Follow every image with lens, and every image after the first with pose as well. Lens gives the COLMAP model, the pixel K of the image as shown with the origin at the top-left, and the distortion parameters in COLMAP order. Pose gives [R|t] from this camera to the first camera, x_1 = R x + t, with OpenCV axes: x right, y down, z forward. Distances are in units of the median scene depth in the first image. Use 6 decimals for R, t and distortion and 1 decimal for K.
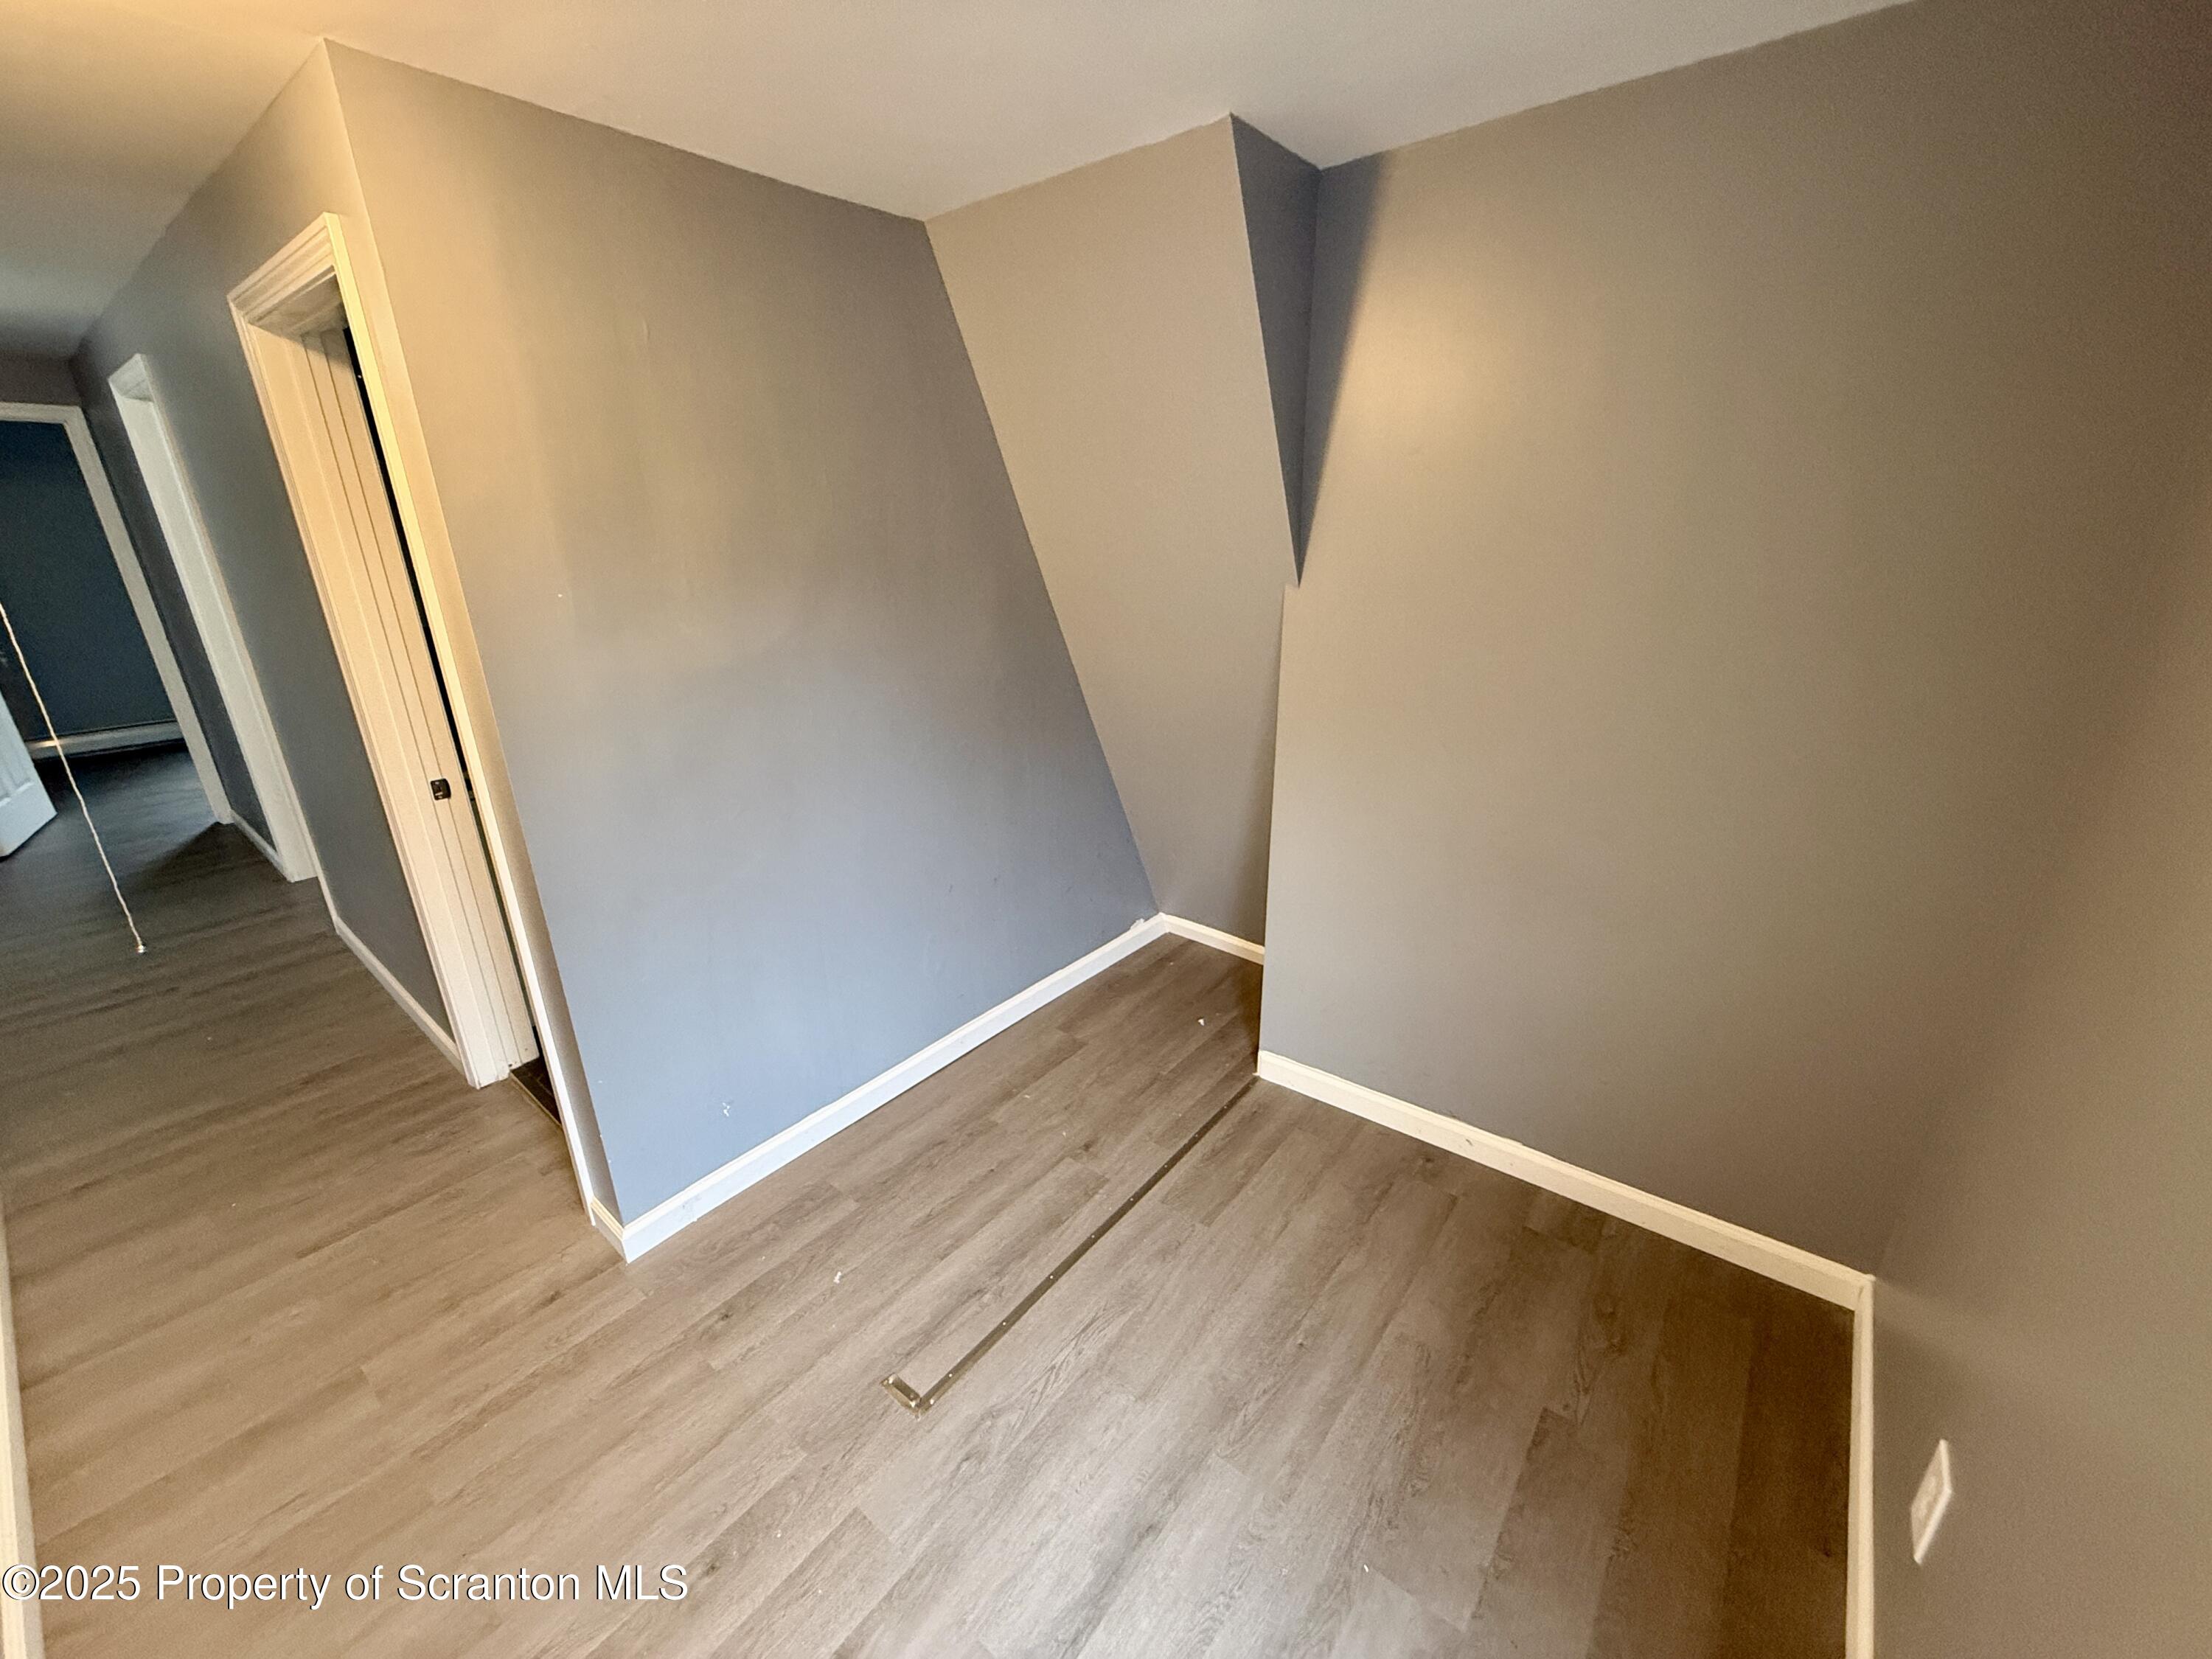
lens RADIAL K [[885.5, 0, 1103.8], [0, 885.5, 830.4], [0, 0, 1]] dist [-0.000887, -0.000103]
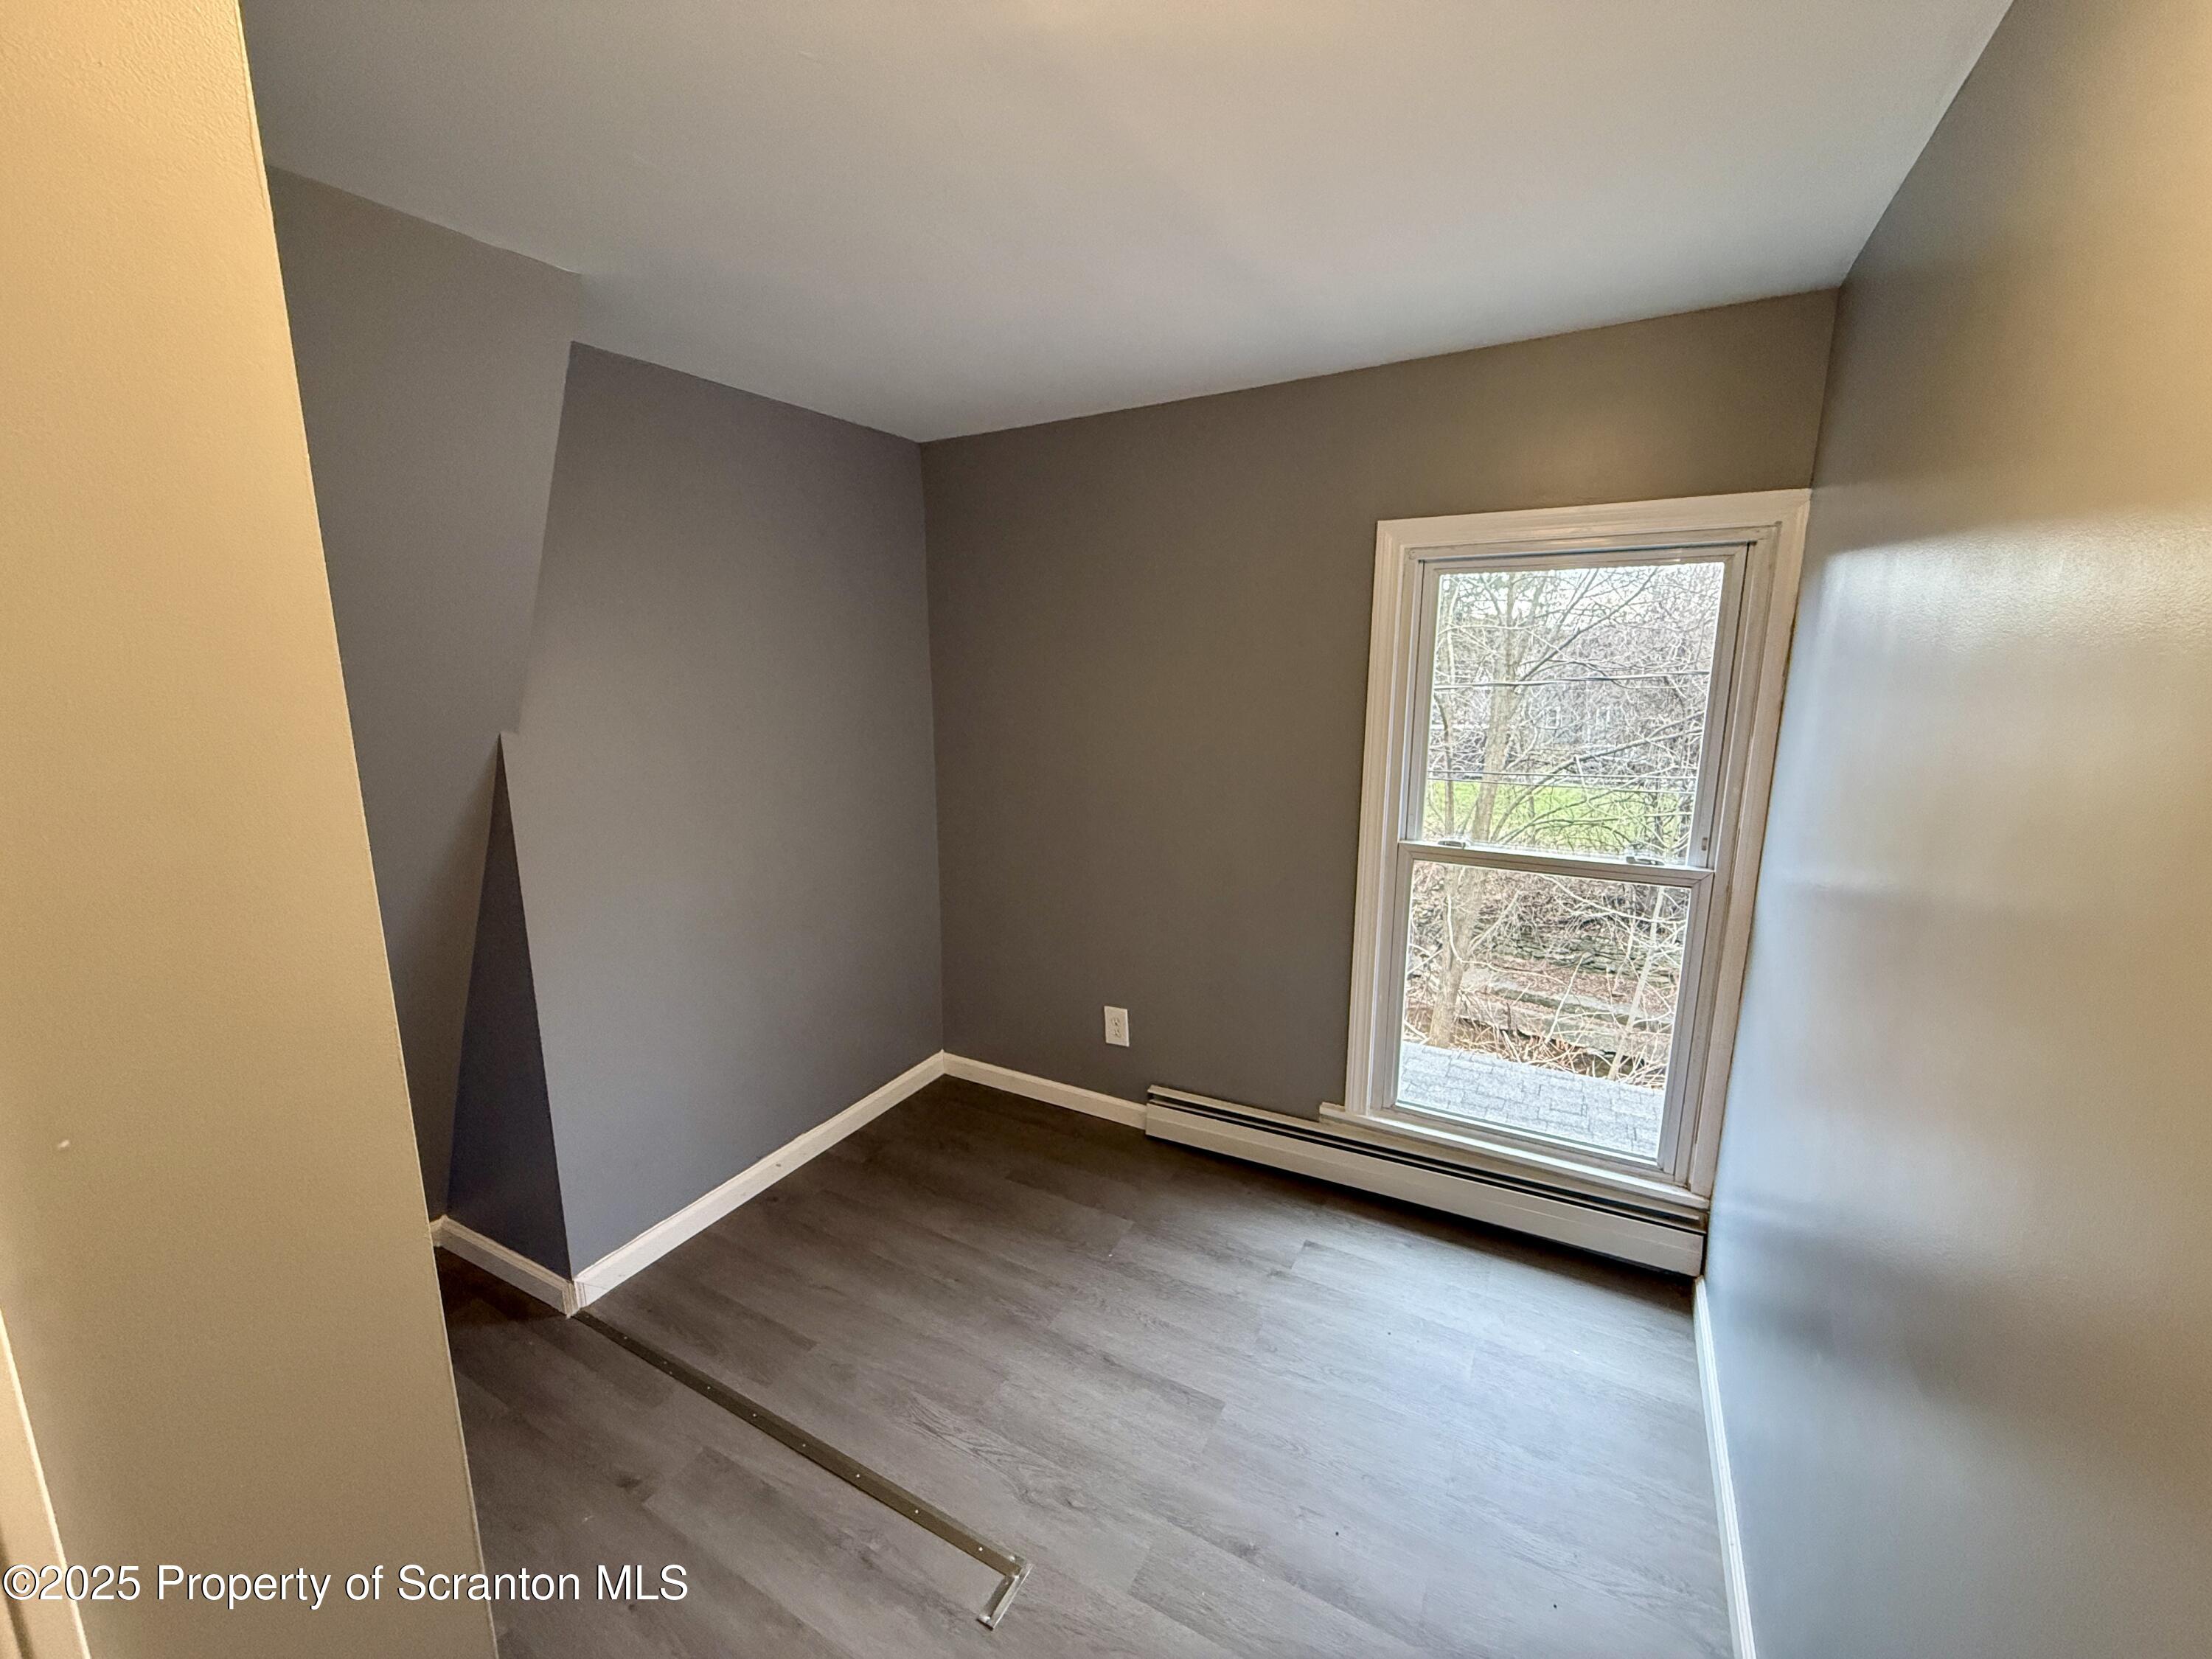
lens RADIAL K [[885.5, 0, 1105.3], [0, 885.5, 833.6], [0, 0, 1]] dist [-0.000887, -0.000103]
pose [[-0.169259, -0.168703, 0.971026, -1.014584], [0.340376, 0.914614, 0.218233, -0.228837], [-0.924930, 0.367452, -0.097384, 0.741312]]
